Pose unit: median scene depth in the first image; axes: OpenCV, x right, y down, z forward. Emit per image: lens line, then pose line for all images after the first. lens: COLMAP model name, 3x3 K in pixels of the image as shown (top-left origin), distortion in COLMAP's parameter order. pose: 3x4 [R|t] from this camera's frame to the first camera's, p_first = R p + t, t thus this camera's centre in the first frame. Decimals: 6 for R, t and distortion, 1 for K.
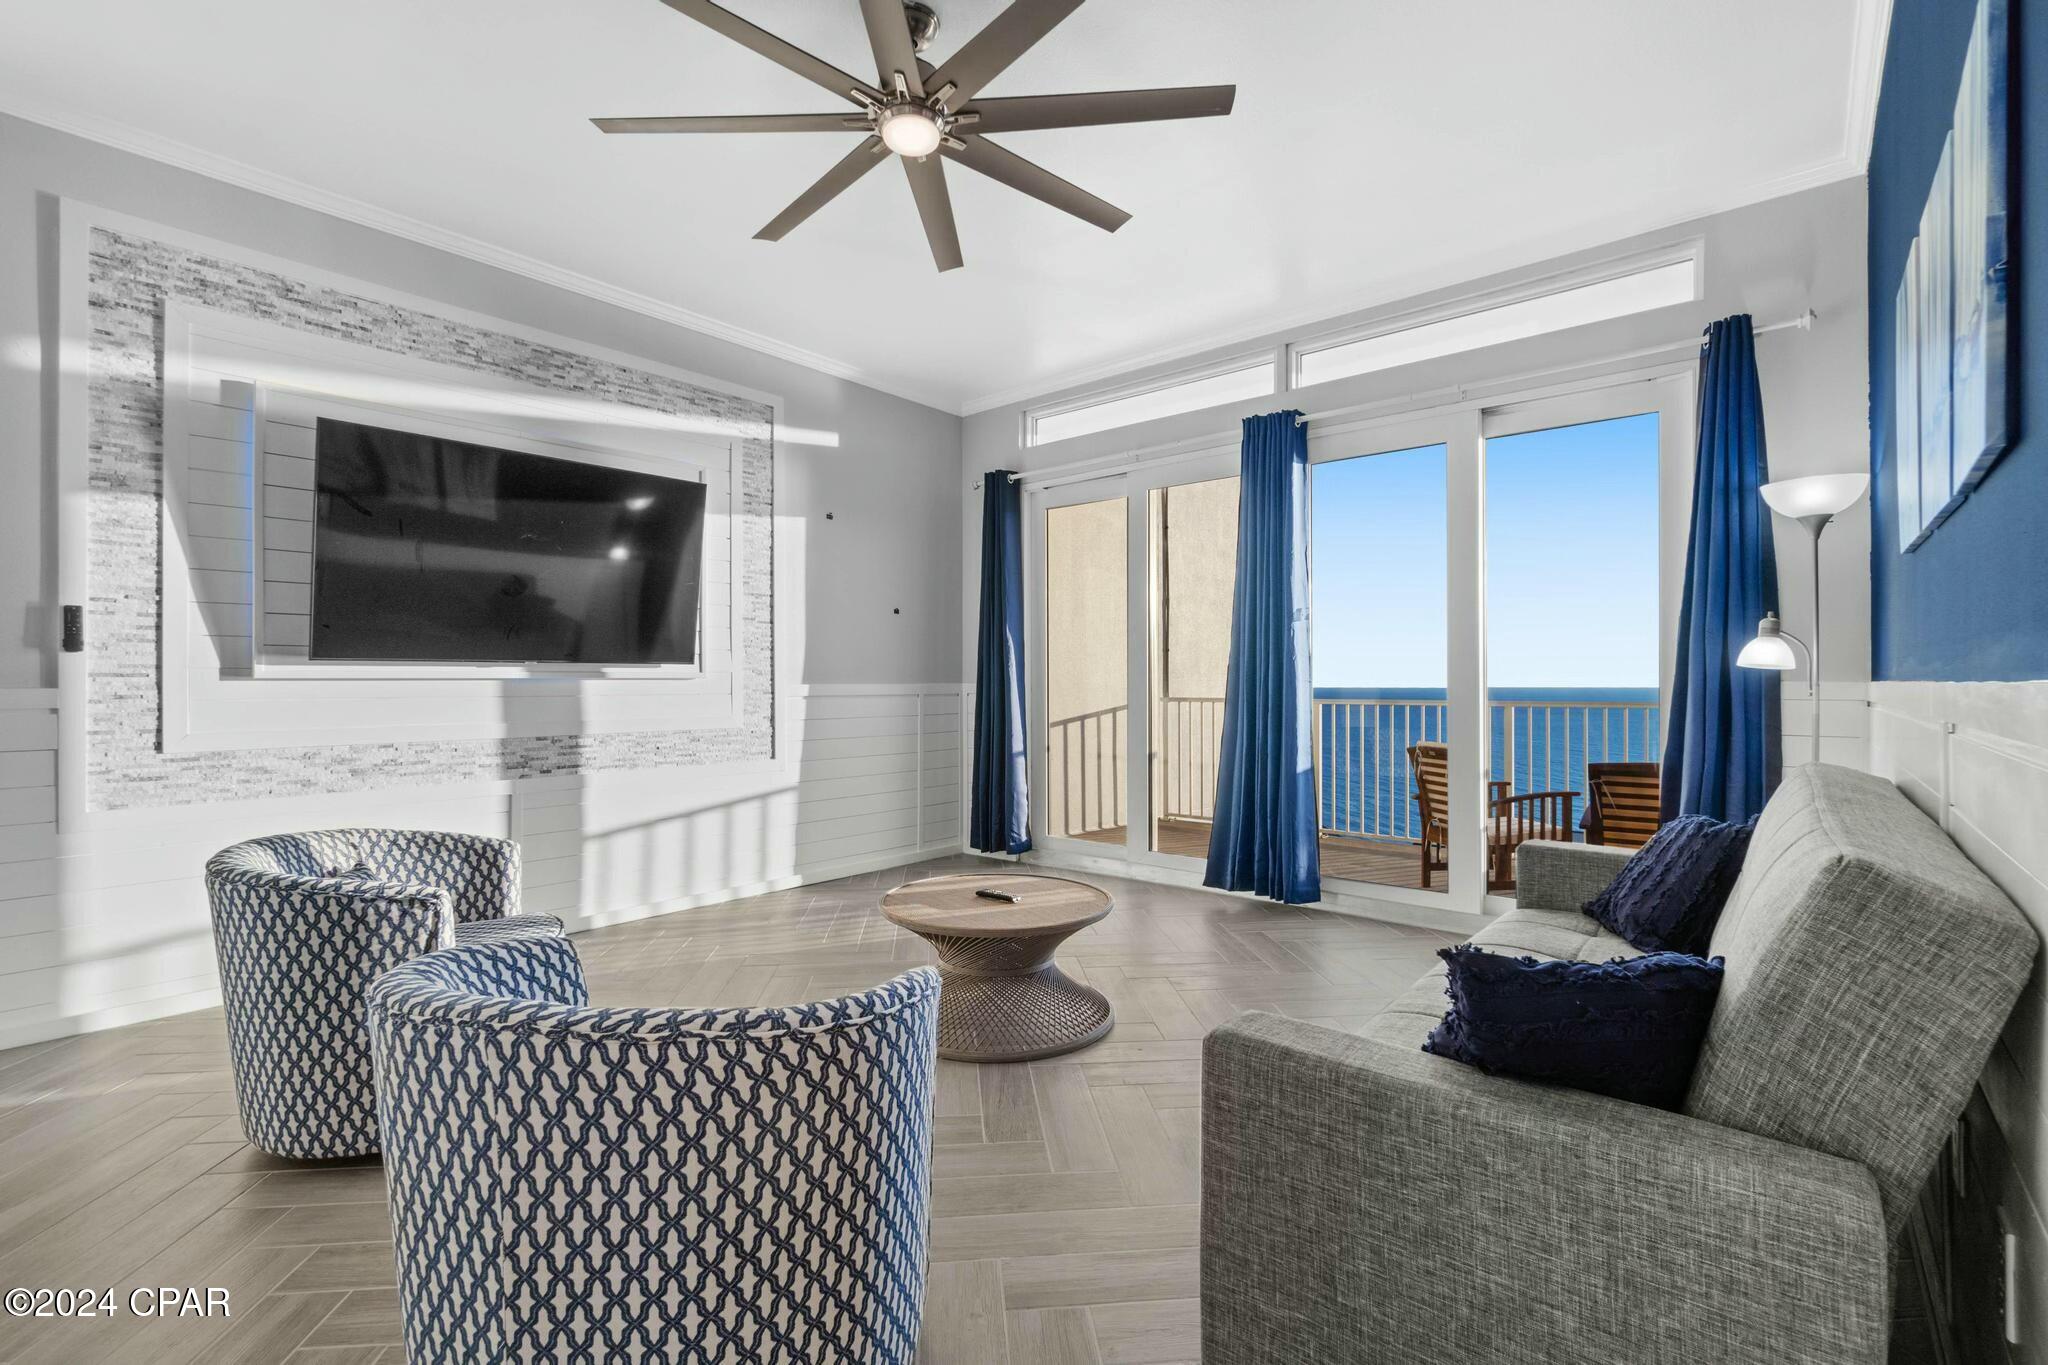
lens RADIAL K [[925.4, 0, 1022.7], [0, 925.4, 680.4], [0, 0, 1]] dist [0.000261, -0.000116]
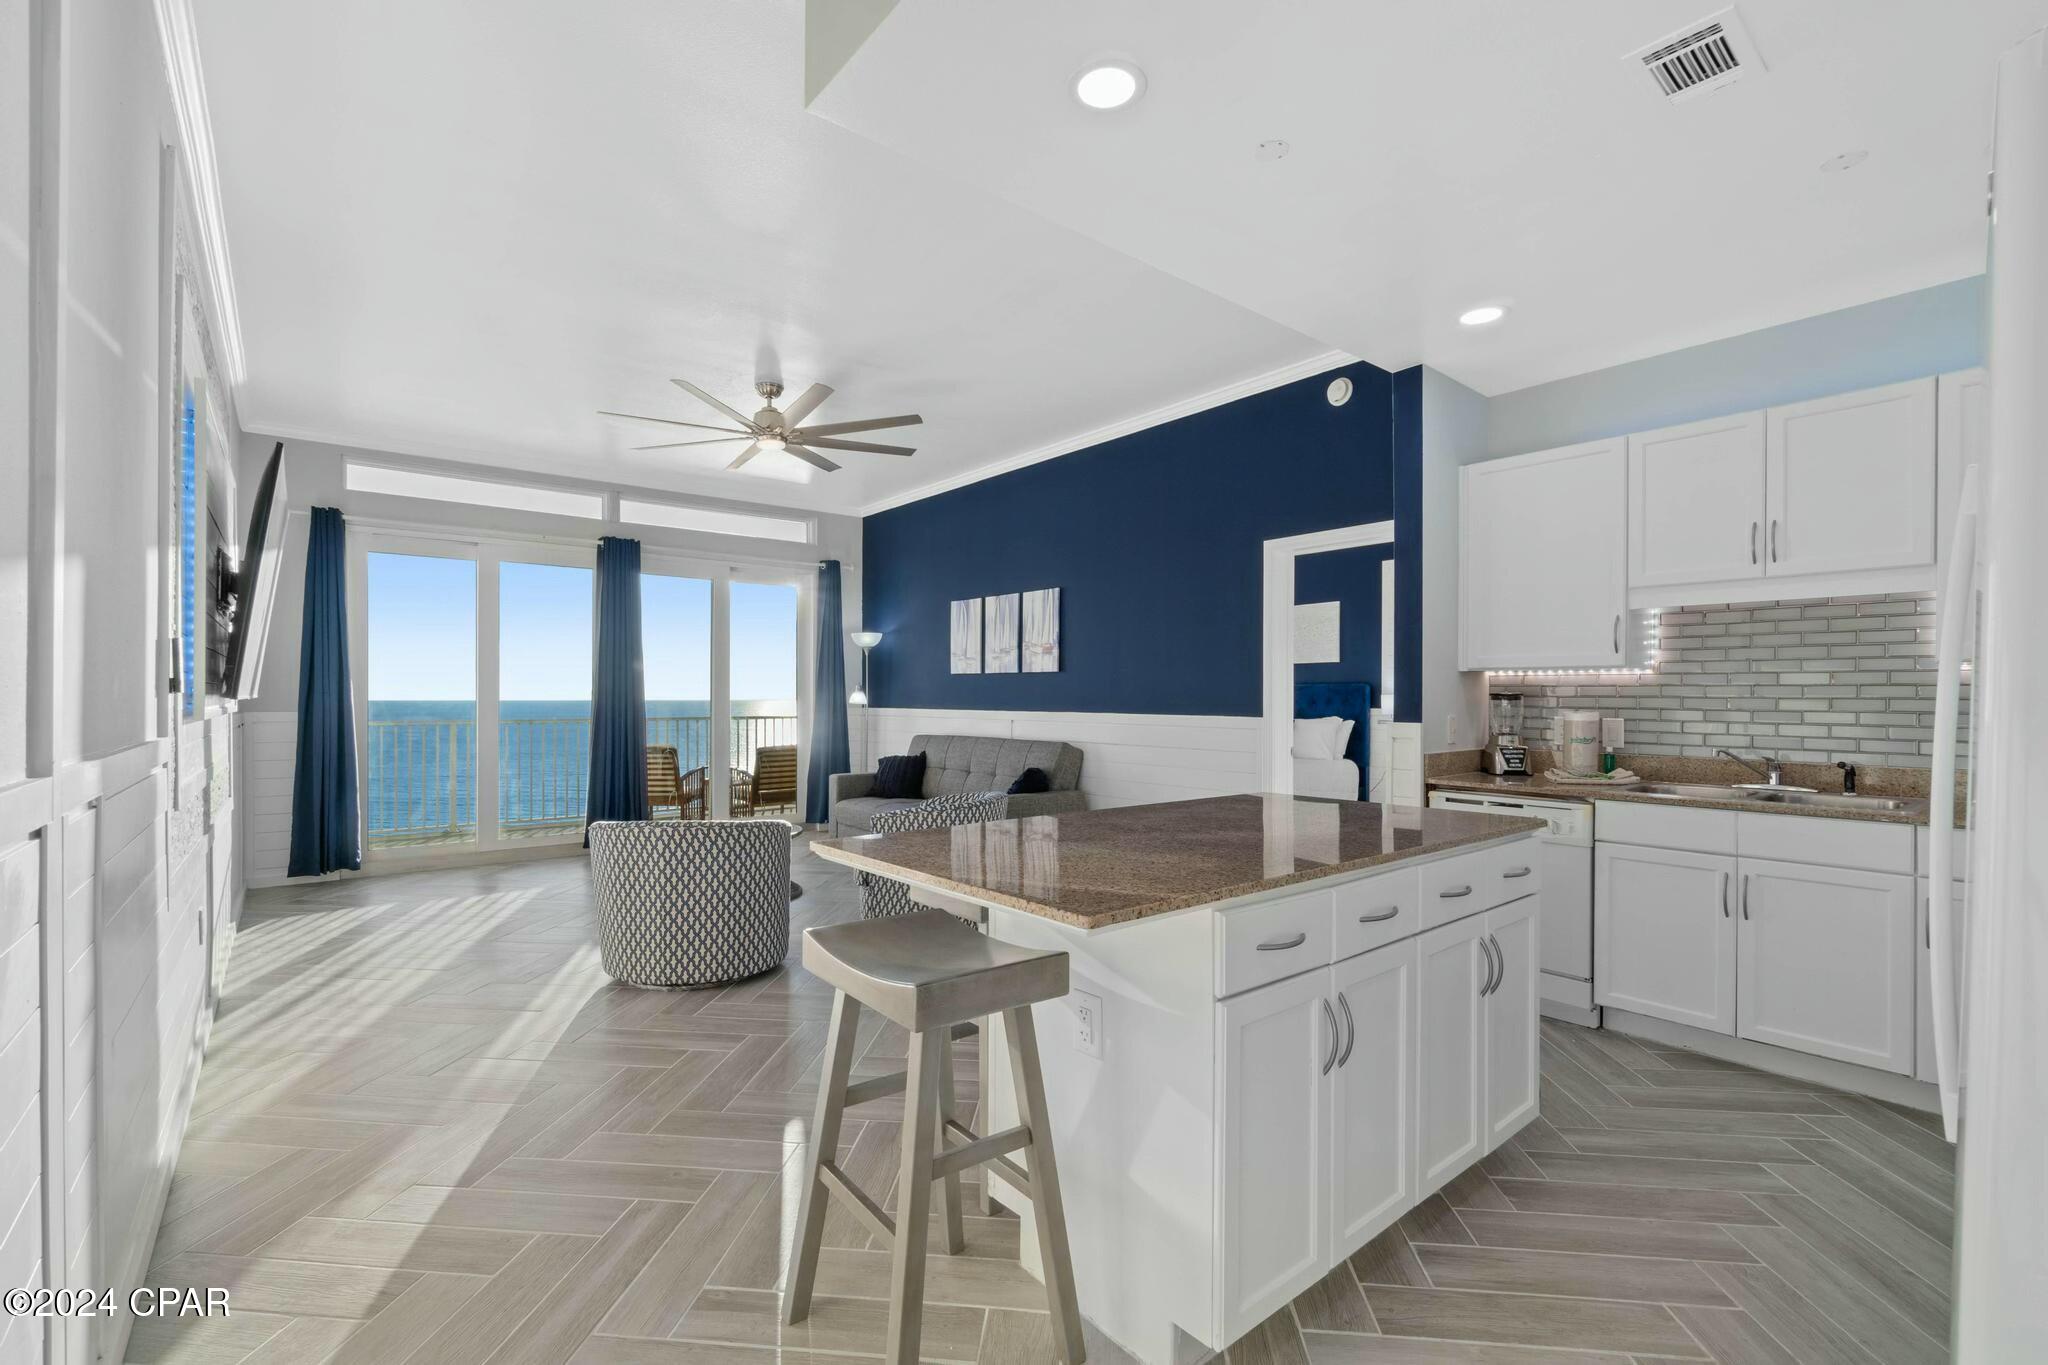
lens RADIAL K [[884.6, 0, 1028.4], [0, 884.6, 701.3], [0, 0, 1]] dist [-0.011355, -0.000295]
pose [[0.171444, -0.001009, 0.985193, -1.107824], [-0.005729, 0.999982, 0.002021, -0.019090], [-0.985177, -0.005990, 0.171435, 0.064372]]
